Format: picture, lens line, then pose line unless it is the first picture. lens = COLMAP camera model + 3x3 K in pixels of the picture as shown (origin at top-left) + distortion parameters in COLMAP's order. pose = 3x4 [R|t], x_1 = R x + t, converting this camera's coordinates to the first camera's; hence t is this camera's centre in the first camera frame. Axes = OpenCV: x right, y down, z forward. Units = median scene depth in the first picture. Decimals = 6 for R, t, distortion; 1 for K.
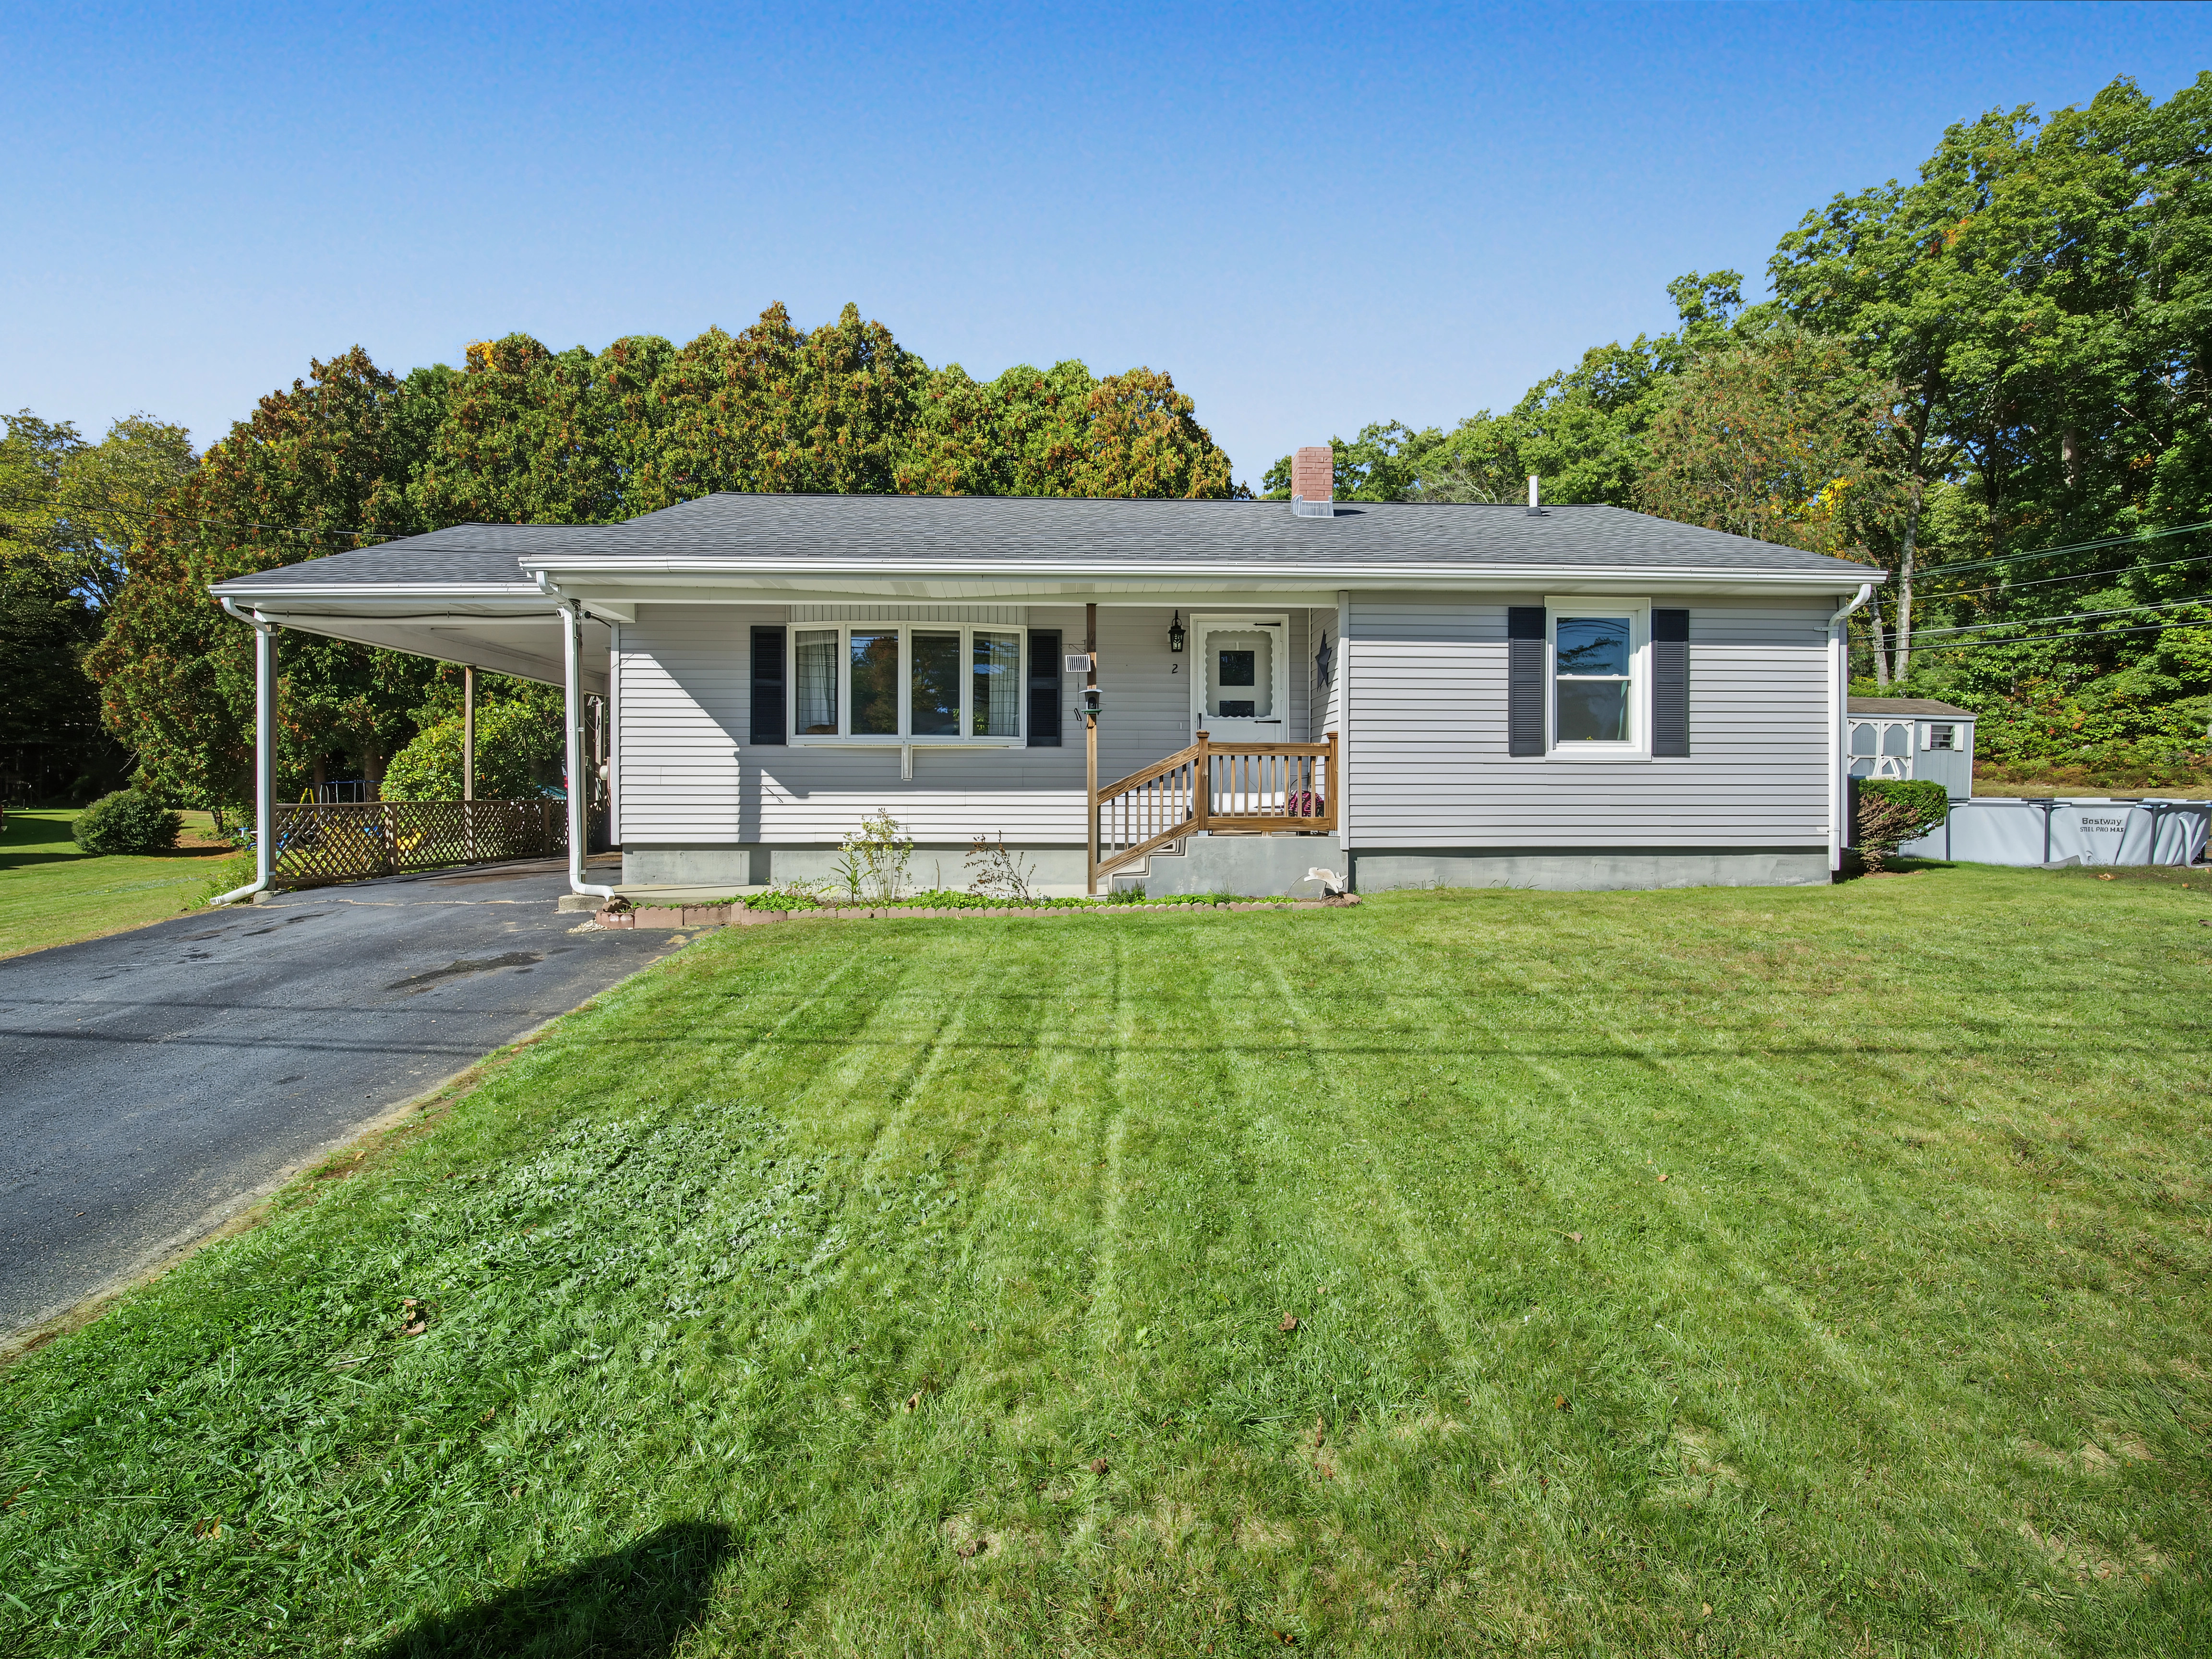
lens RADIAL K [[985.5, 0, 1107.3], [0, 985.5, 795.9], [0, 0, 1]] dist [-0.019316, 0.000338]
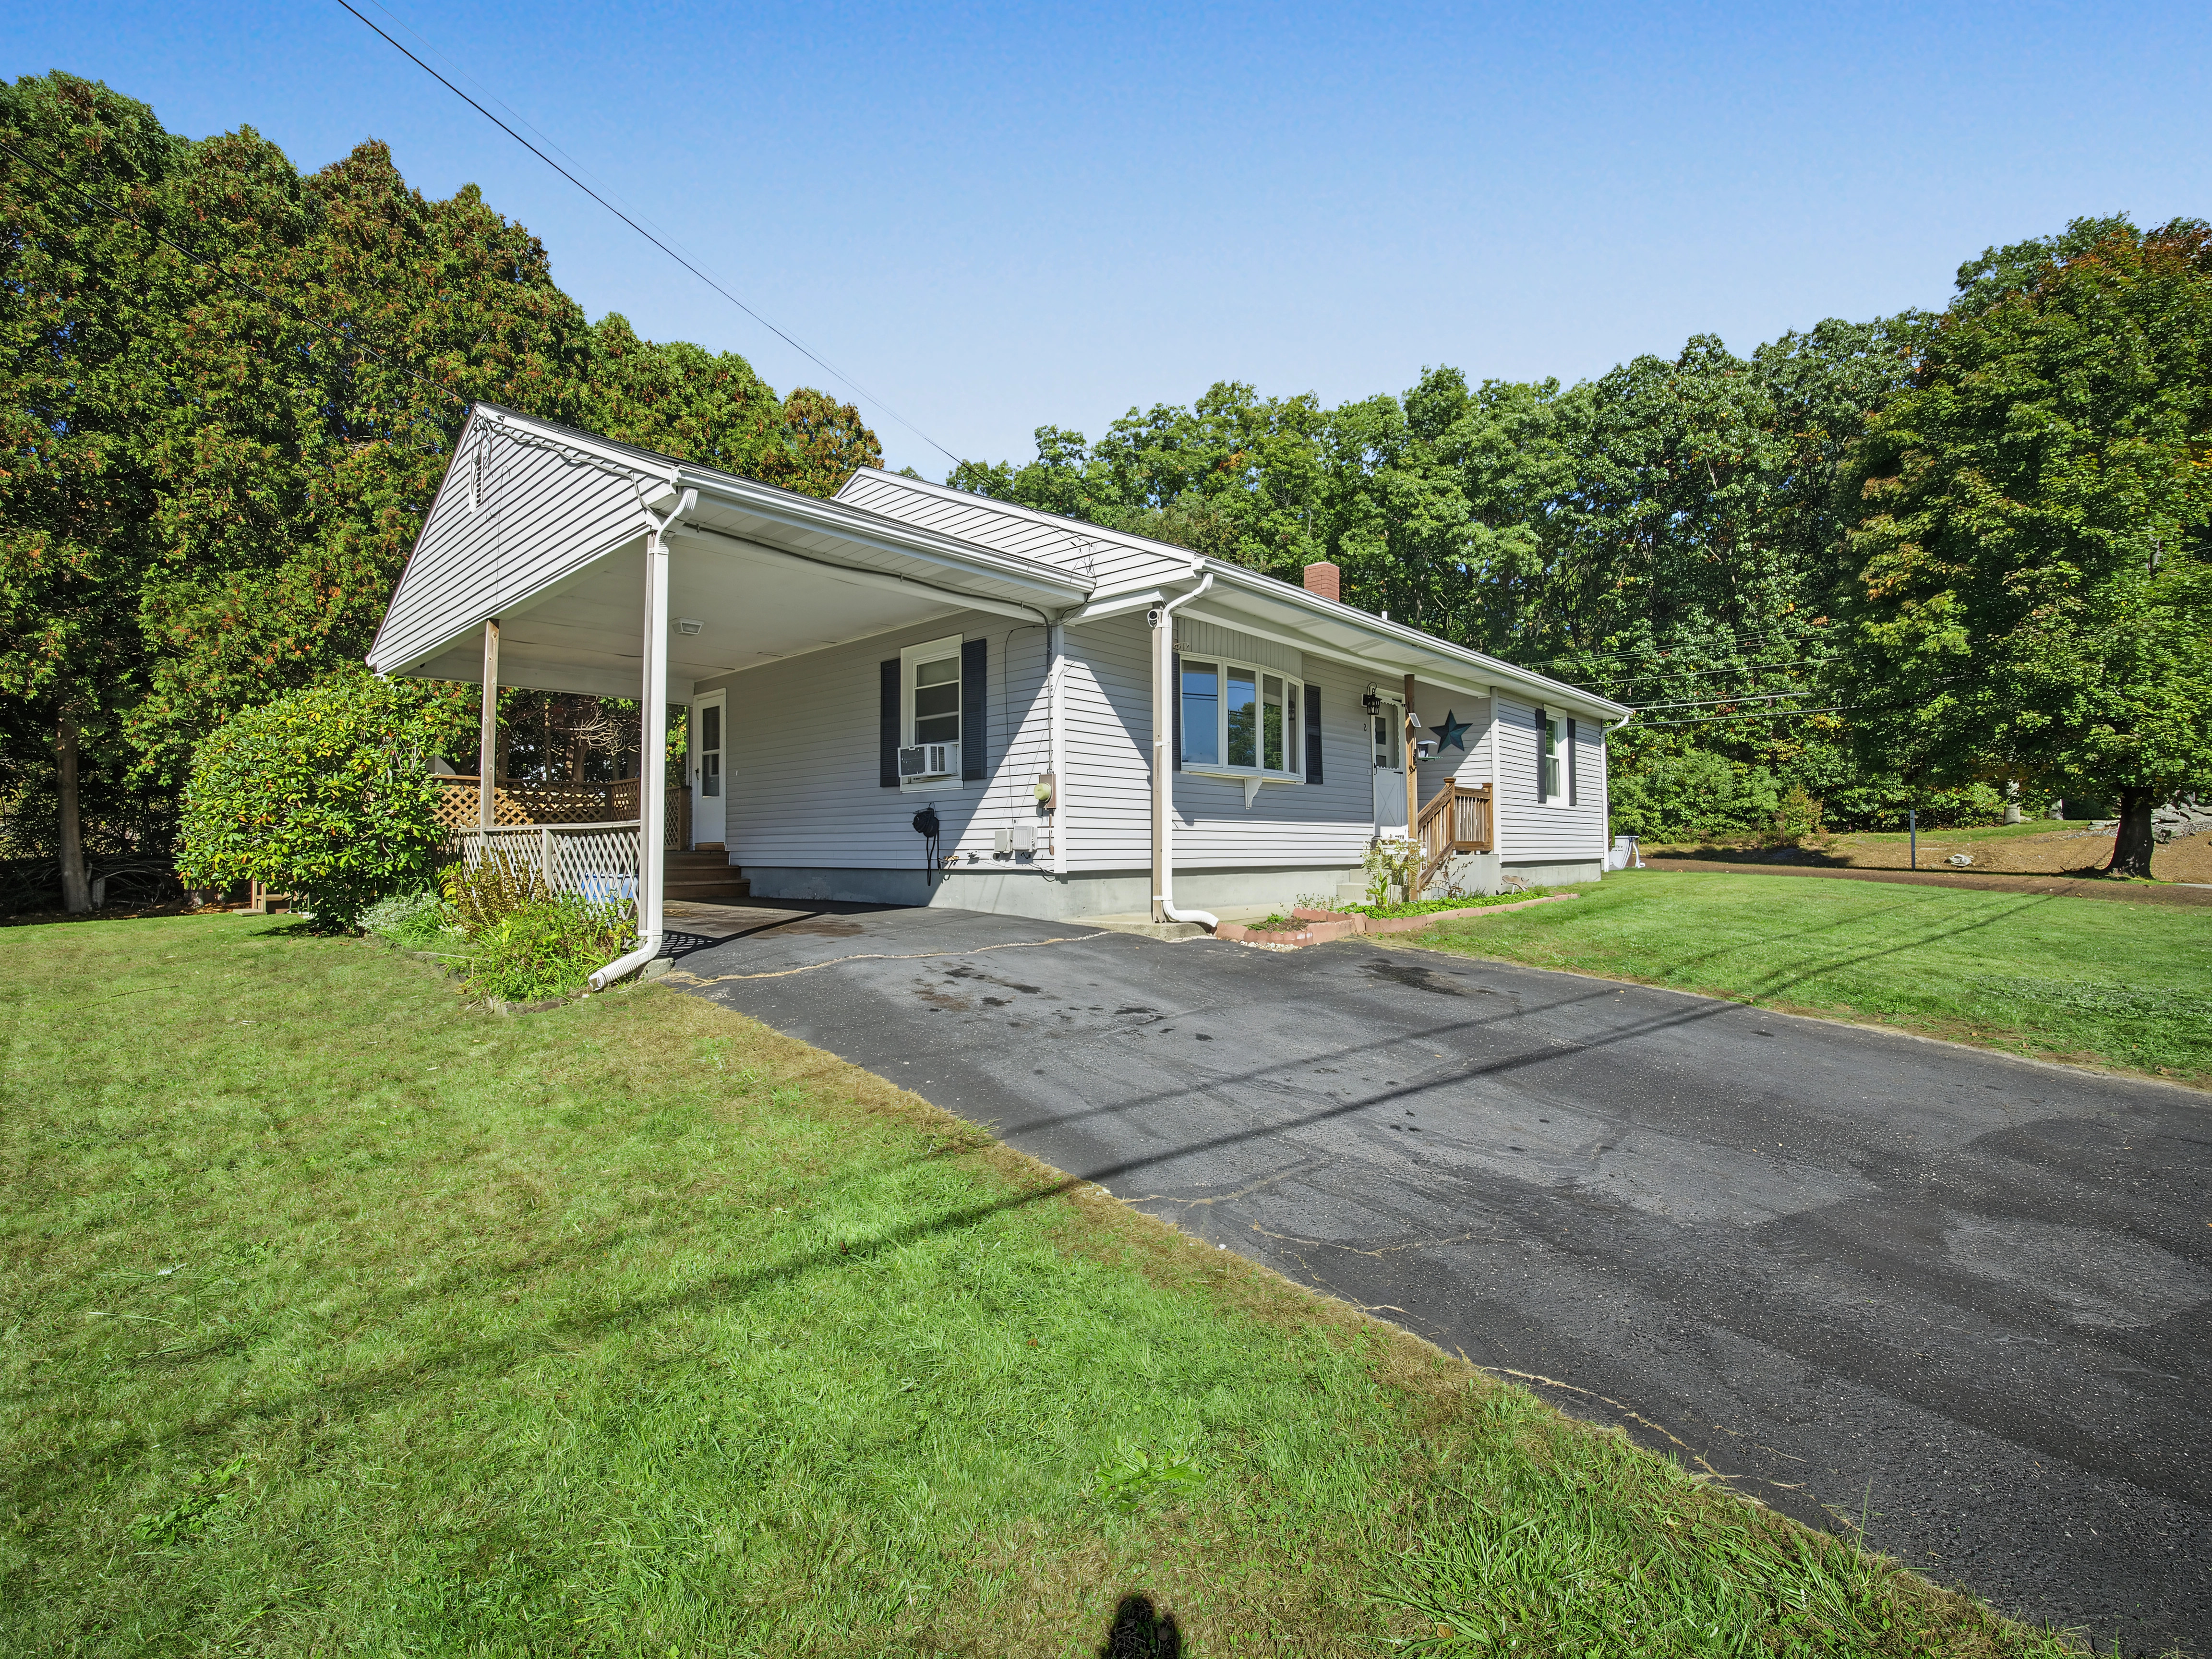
lens RADIAL K [[1006.5, 0, 1106.0], [0, 1006.5, 829.5], [0, 0, 1]] dist [-0.023090, -0.000474]
pose [[0.697429, 0.011301, 0.716565, -1.117918], [0.009549, 0.999640, -0.025060, 0.032595], [-0.716590, 0.024320, 0.697070, 0.340147]]
